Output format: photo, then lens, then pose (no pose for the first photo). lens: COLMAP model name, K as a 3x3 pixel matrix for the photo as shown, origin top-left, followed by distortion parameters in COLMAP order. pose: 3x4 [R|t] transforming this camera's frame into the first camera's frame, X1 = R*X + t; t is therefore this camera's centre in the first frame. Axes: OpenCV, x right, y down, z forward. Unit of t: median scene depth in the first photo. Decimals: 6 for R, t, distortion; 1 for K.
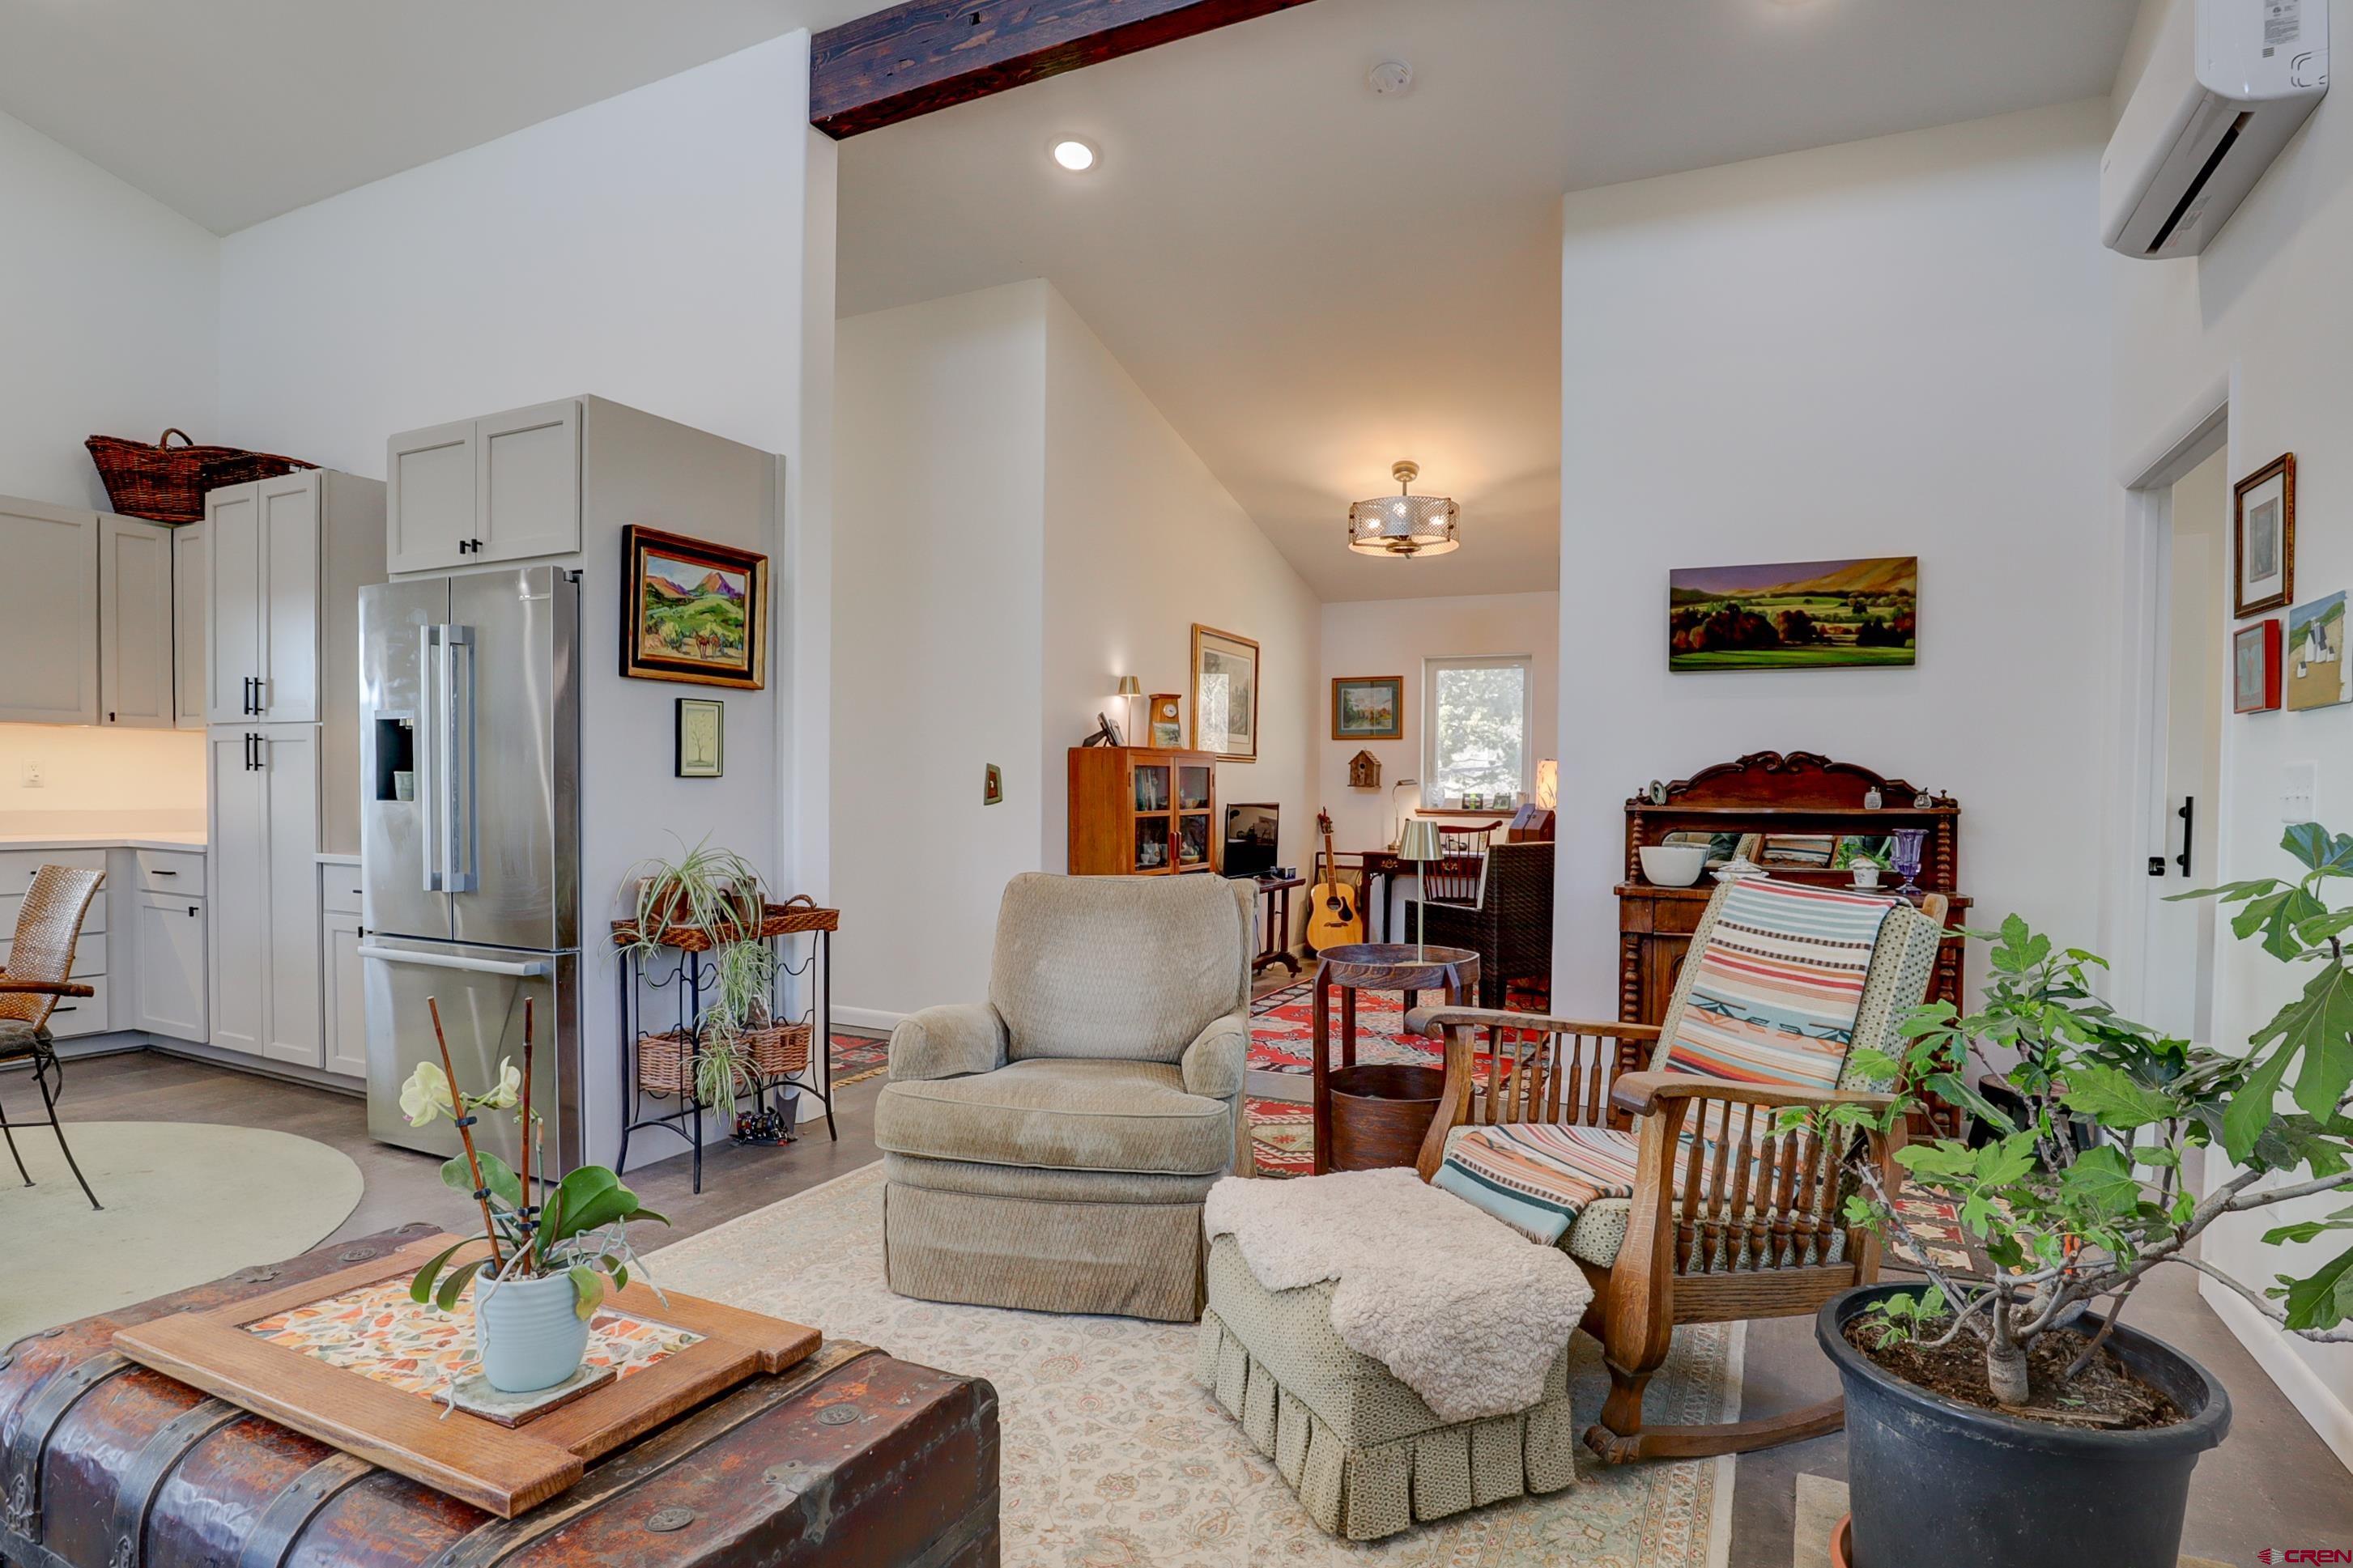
lens RADIAL K [[1216.3, 0, 1174.9], [0, 1216.3, 816.0], [0, 0, 1]] dist [-0.054653, 0.023698]
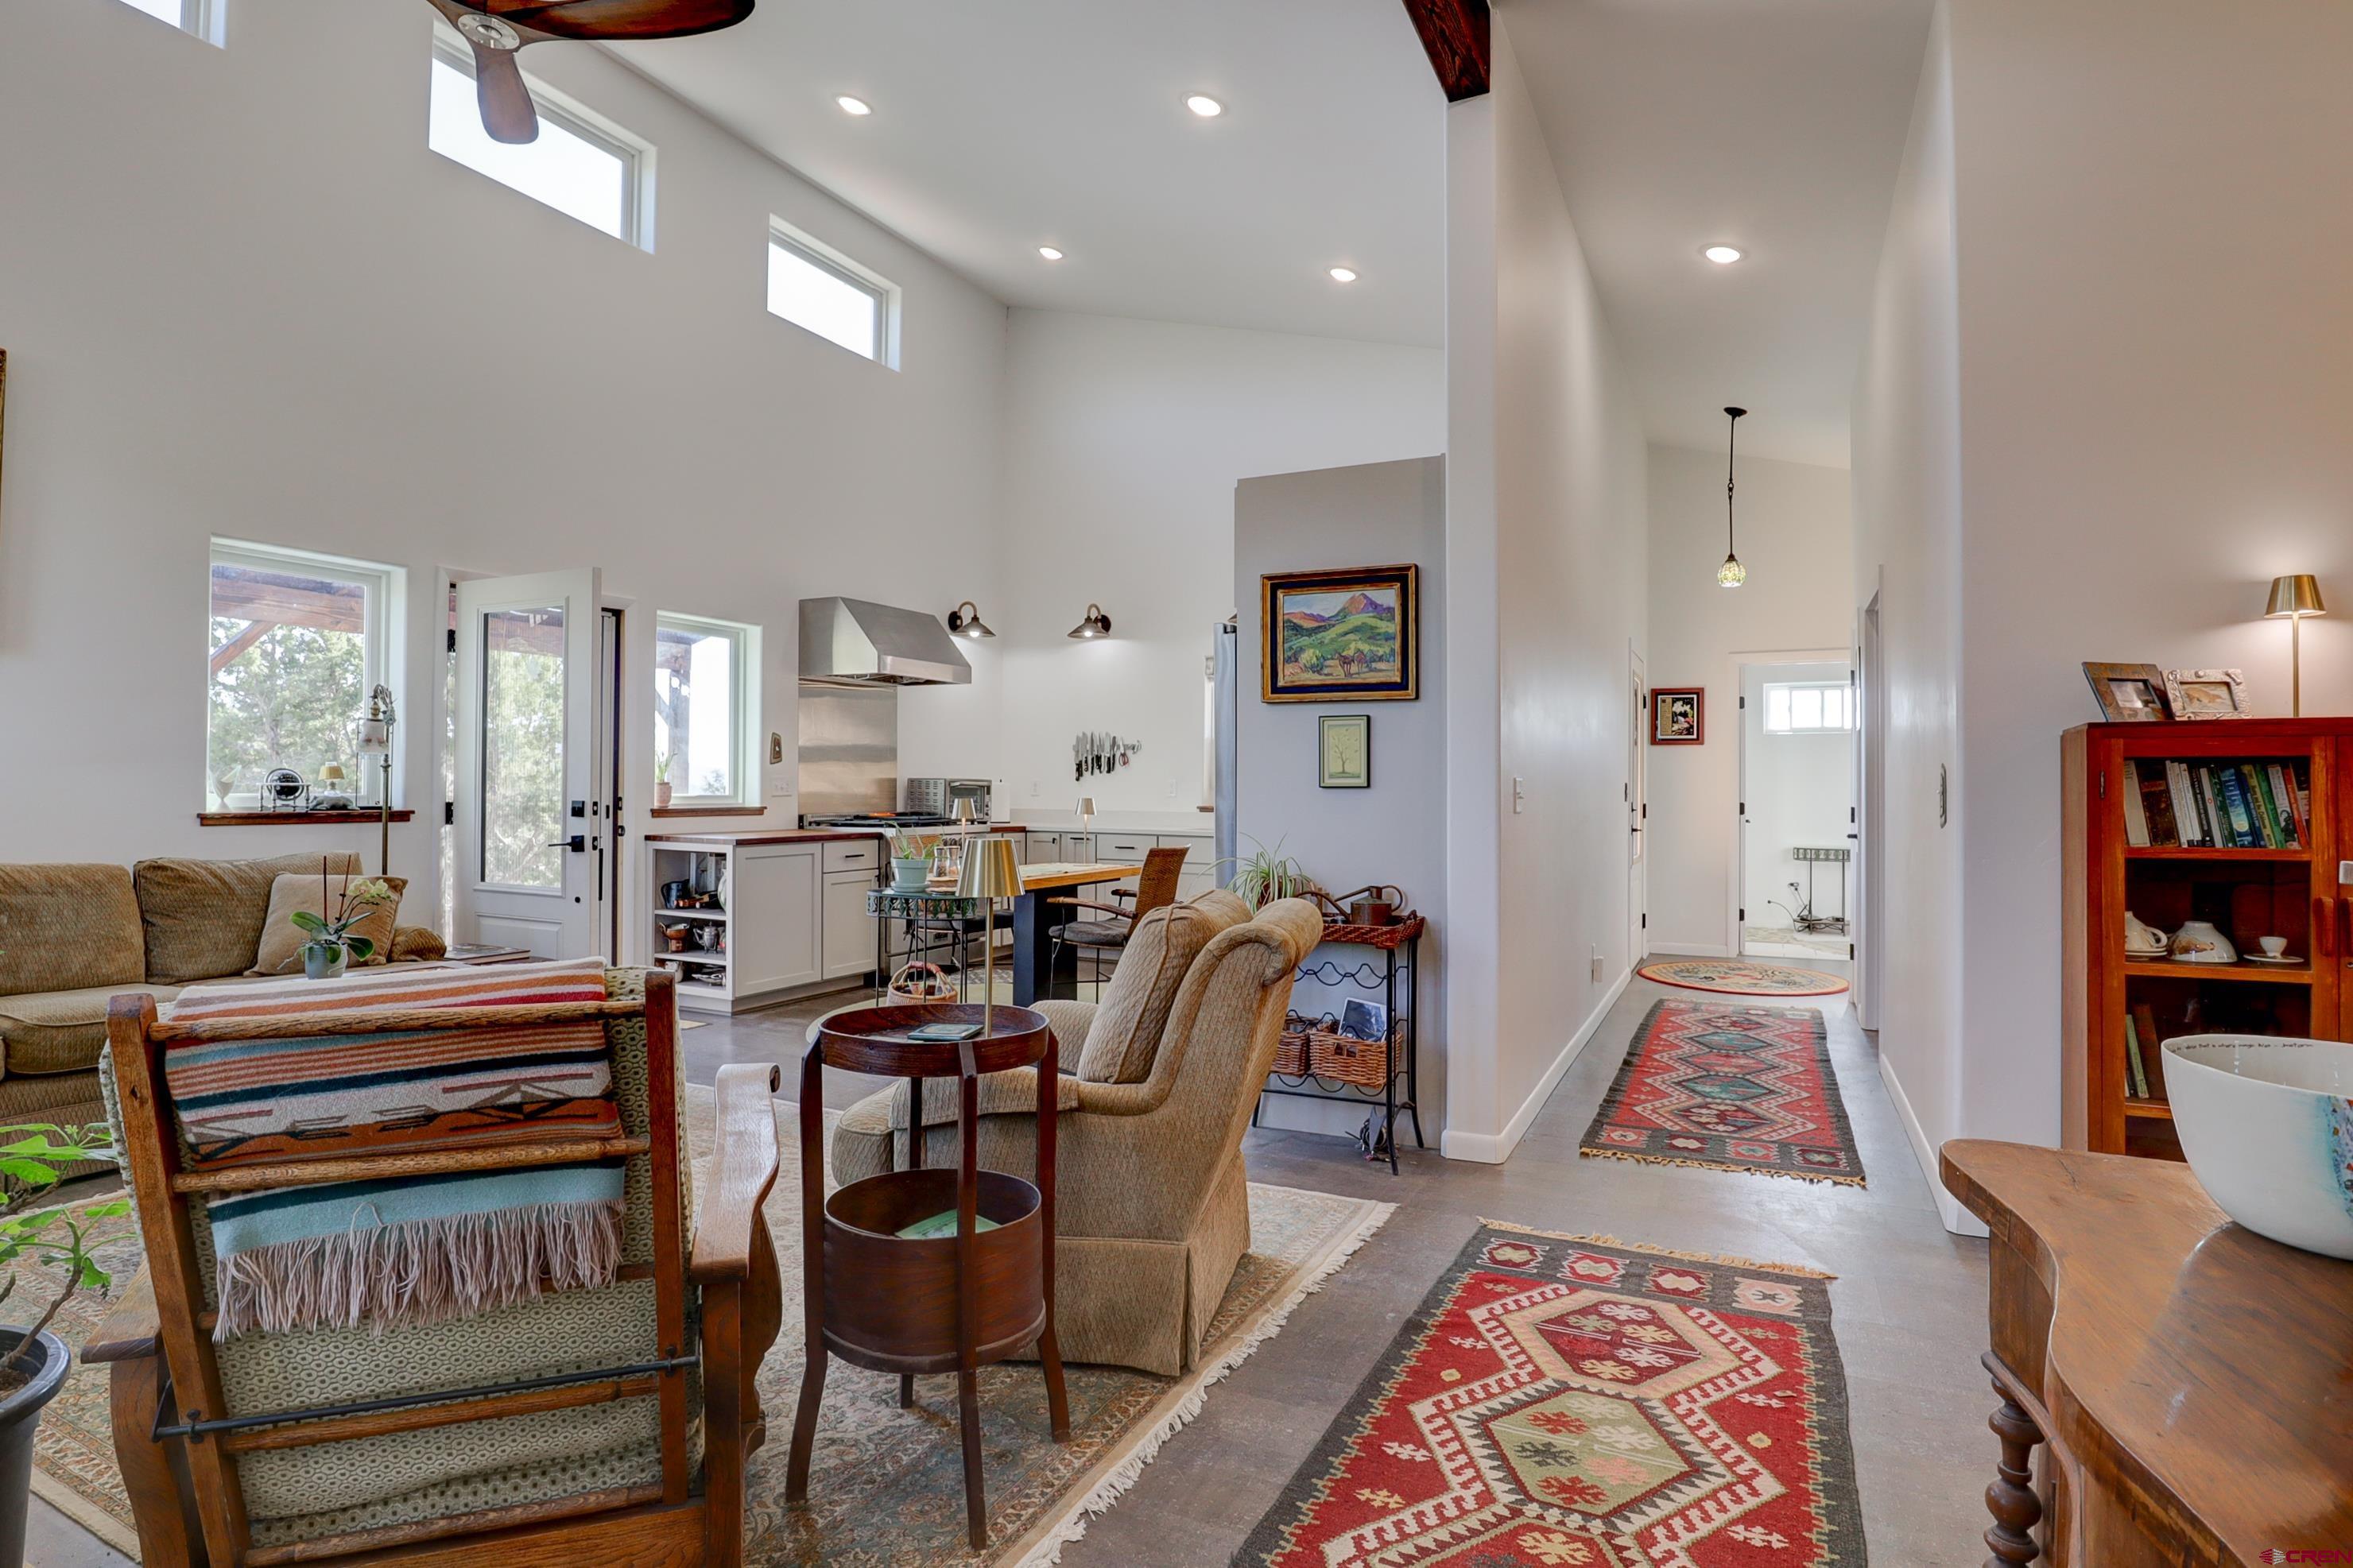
lens RADIAL K [[1185.2, 0, 1171.8], [0, 1185.2, 778.7], [0, 0, 1]] dist [-0.048685, 0.017755]
pose [[0.000788, -0.020423, -0.999791, 0.652972], [-0.032789, 0.999253, -0.020438, -0.013997], [0.999462, 0.032798, 0.000118, 0.846166]]
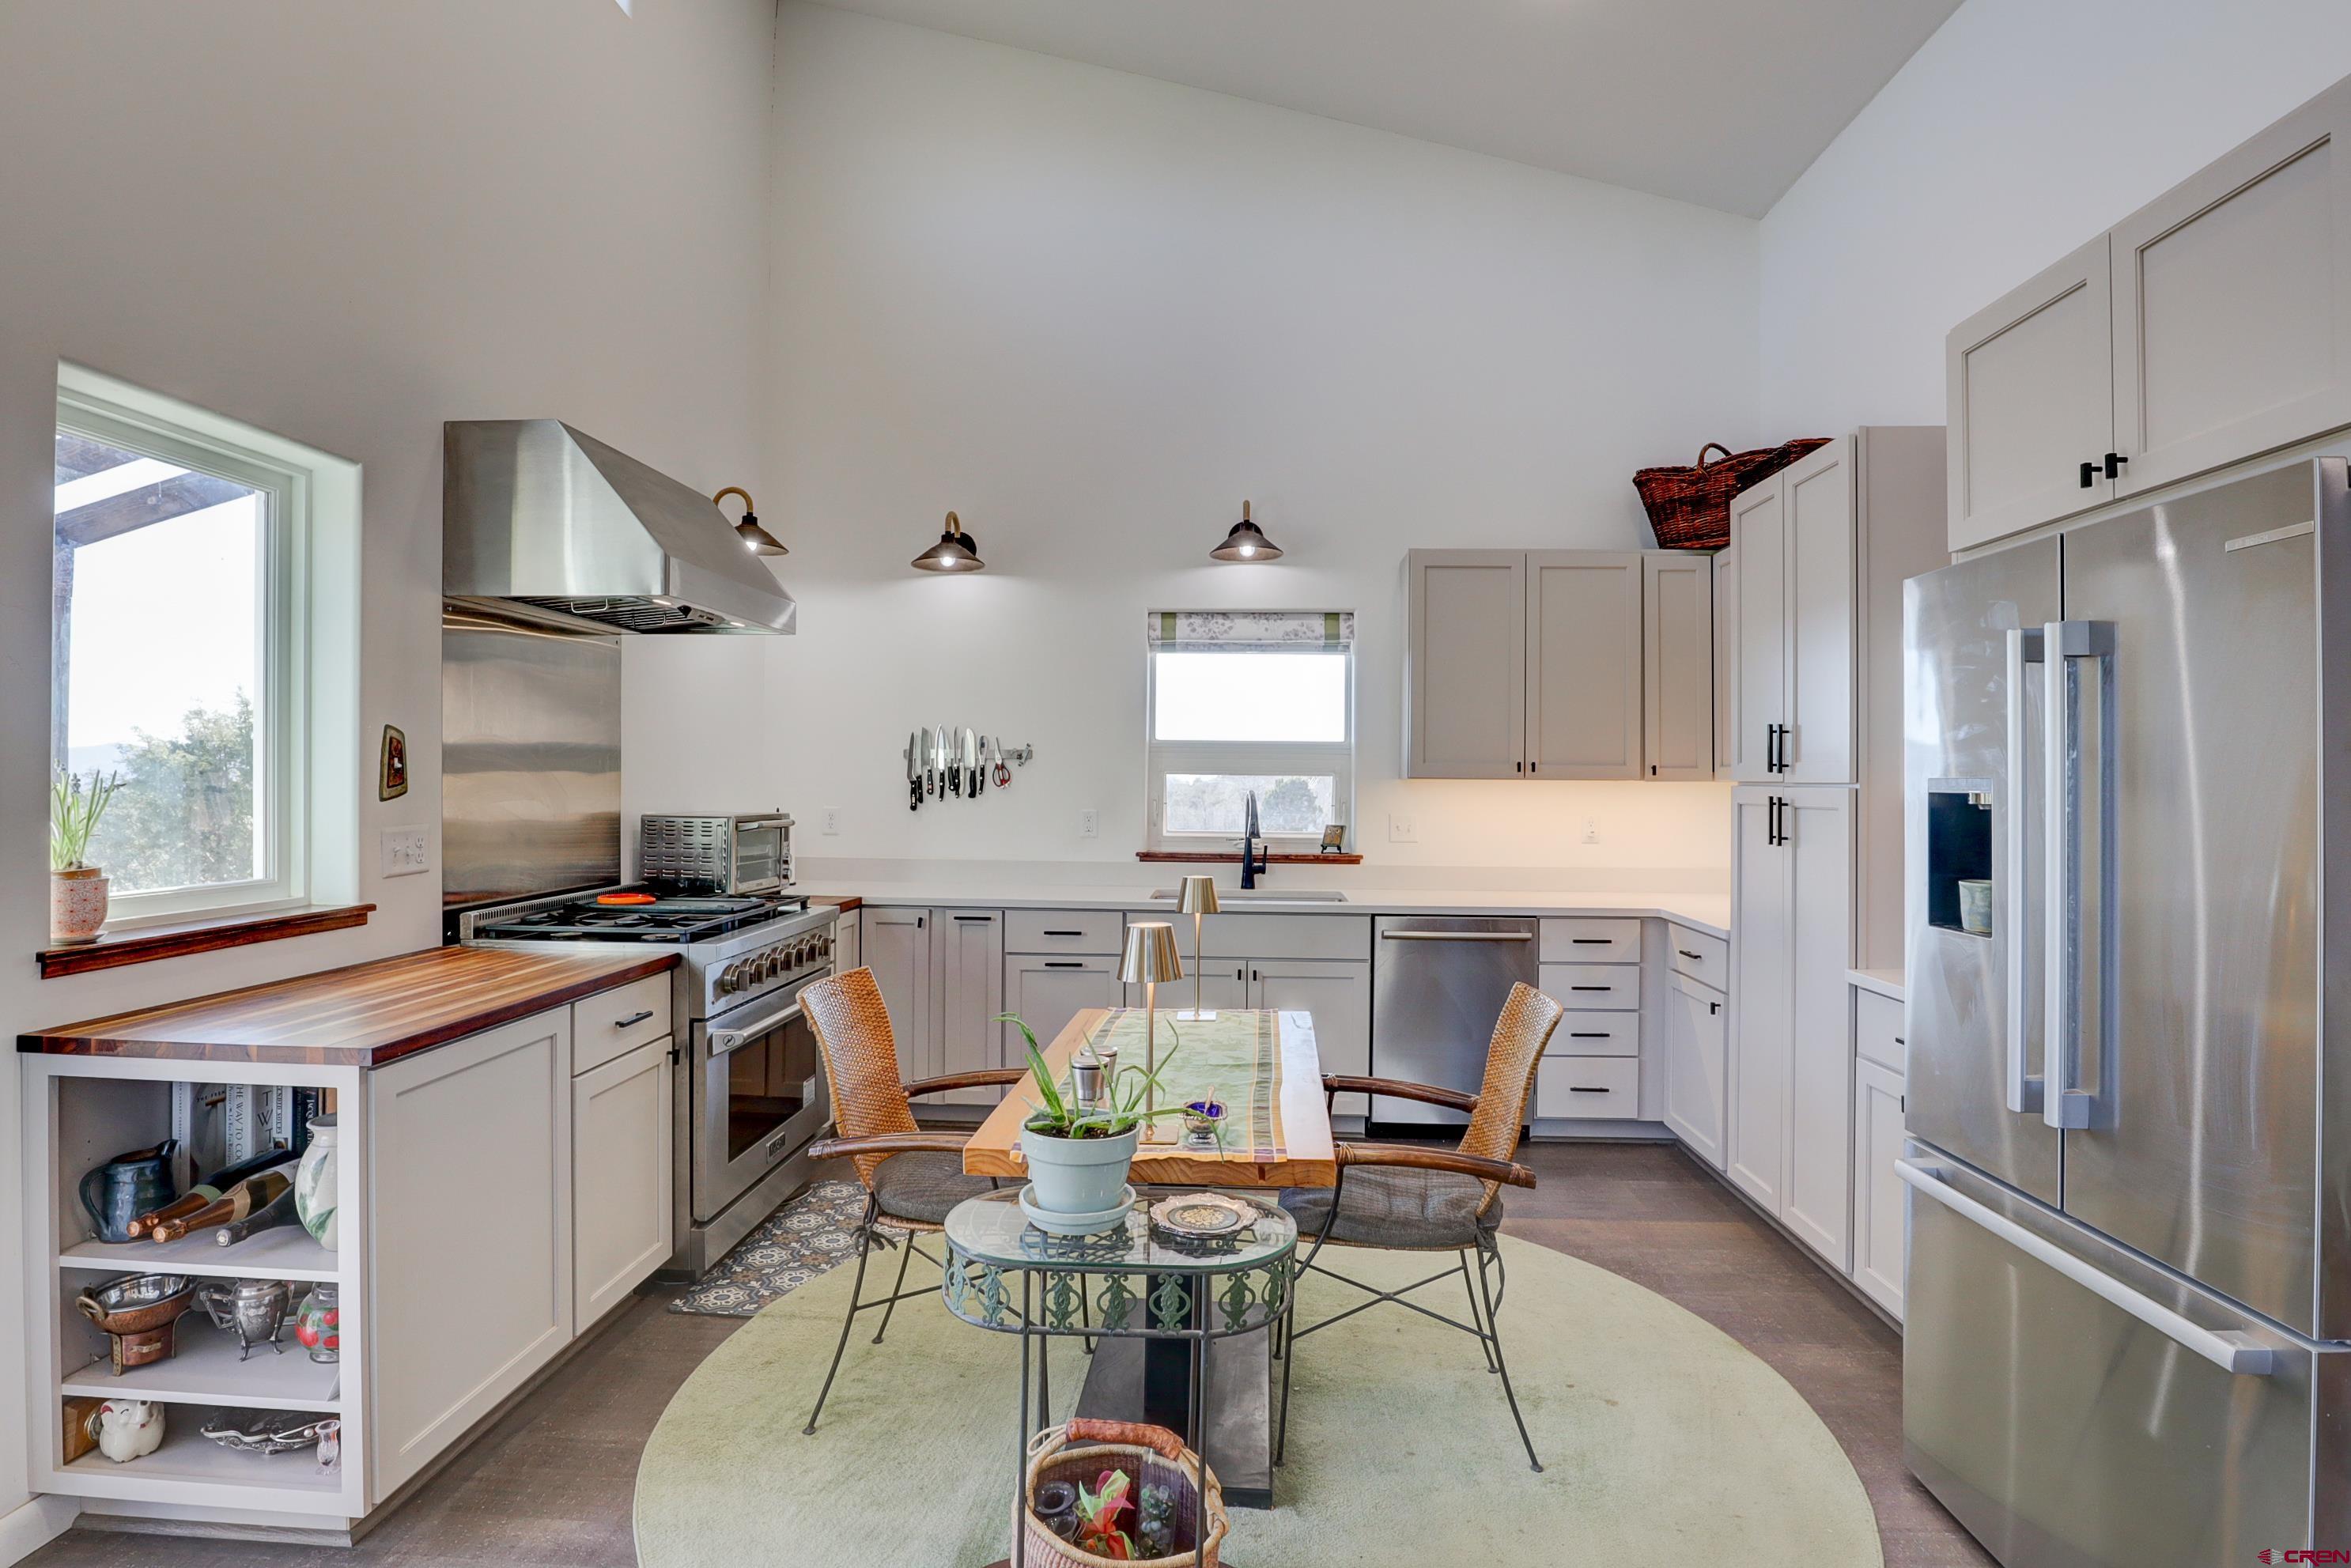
lens RADIAL K [[1204.1, 0, 1179.7], [0, 1204.1, 777.9], [0, 0, 1]] dist [-0.041197, 0.012727]
pose [[0.394244, -0.011634, -0.918932, -0.258114], [-0.025314, 0.999403, -0.023513, -0.063220], [0.918657, 0.032532, 0.393714, 0.400385]]
